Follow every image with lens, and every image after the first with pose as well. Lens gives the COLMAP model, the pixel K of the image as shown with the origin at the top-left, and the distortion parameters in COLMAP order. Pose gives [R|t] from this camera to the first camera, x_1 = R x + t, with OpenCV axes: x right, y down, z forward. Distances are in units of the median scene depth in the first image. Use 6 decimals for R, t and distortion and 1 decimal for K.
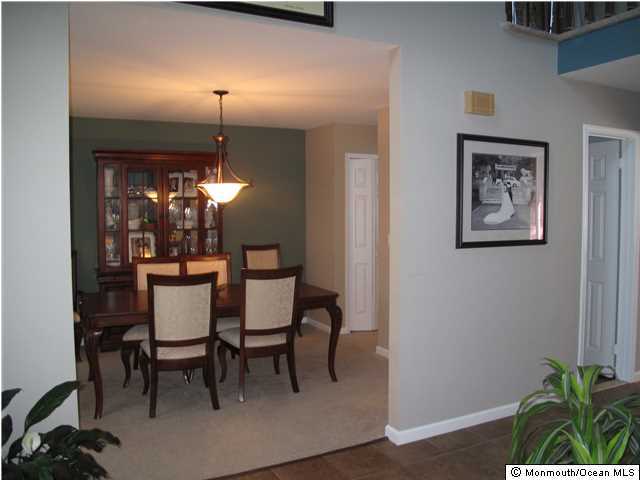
lens RADIAL K [[534.9, 0, 320.7], [0, 534.9, 241.5], [0, 0, 1]] dist [-0.135529, 0.066214]
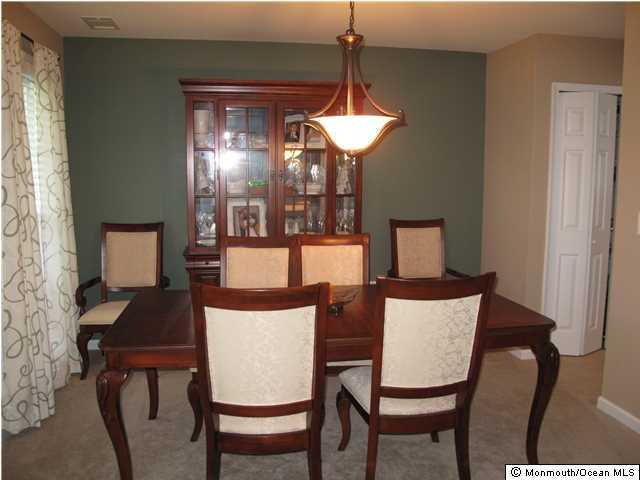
lens RADIAL K [[534.9, 0, 320.5], [0, 534.9, 239.9], [0, 0, 1]] dist [-0.135529, 0.066214]
pose [[0.957658, 0.043115, -0.284663, -0.040767], [-0.025523, 0.997544, 0.065224, -0.012270], [0.286776, -0.055197, 0.956406, 0.356319]]
